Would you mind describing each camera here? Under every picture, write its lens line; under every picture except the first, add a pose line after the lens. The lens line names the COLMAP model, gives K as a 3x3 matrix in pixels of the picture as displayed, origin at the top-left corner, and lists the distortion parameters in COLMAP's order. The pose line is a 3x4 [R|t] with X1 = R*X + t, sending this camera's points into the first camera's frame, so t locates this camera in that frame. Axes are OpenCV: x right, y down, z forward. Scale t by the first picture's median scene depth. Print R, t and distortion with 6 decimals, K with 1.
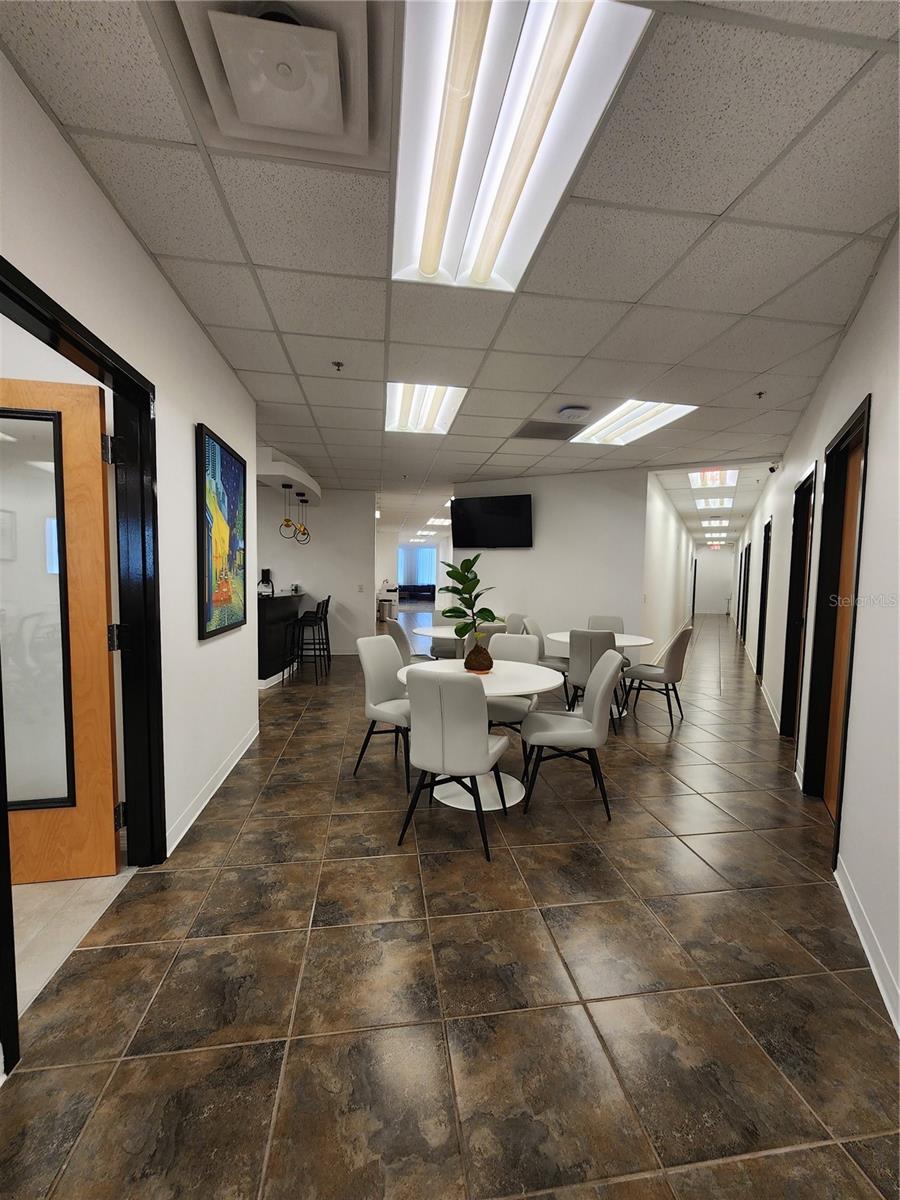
lens RADIAL K [[496.5, 0, 456.8], [0, 496.5, 608.9], [0, 0, 1]] dist [-0.000567, 0.001375]
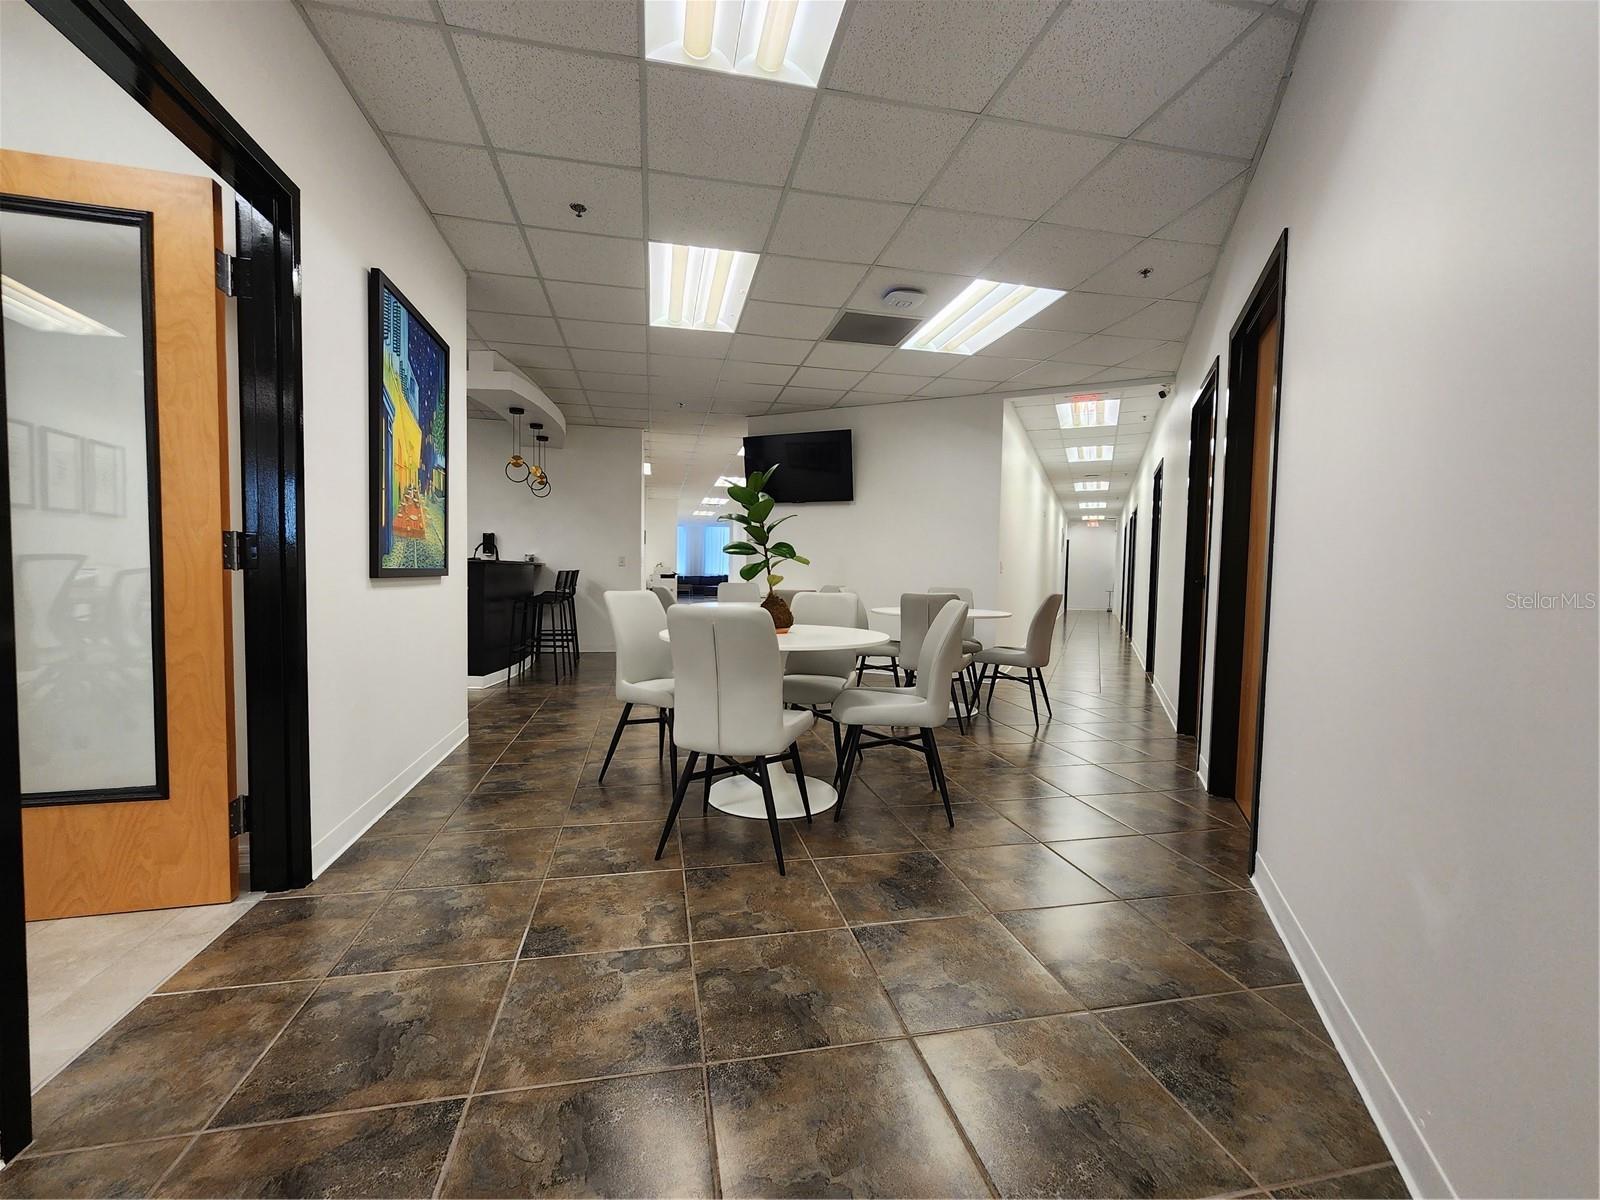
lens RADIAL K [[662.0, 0, 792.6], [0, 662.0, 594.5], [0, 0, 1]] dist [-0.000567, 0.001375]
pose [[0.998582, -0.001089, 0.053224, 0.028602], [0.002285, 0.999746, -0.022426, 0.129150], [-0.053186, 0.022516, 0.998331, 0.045993]]
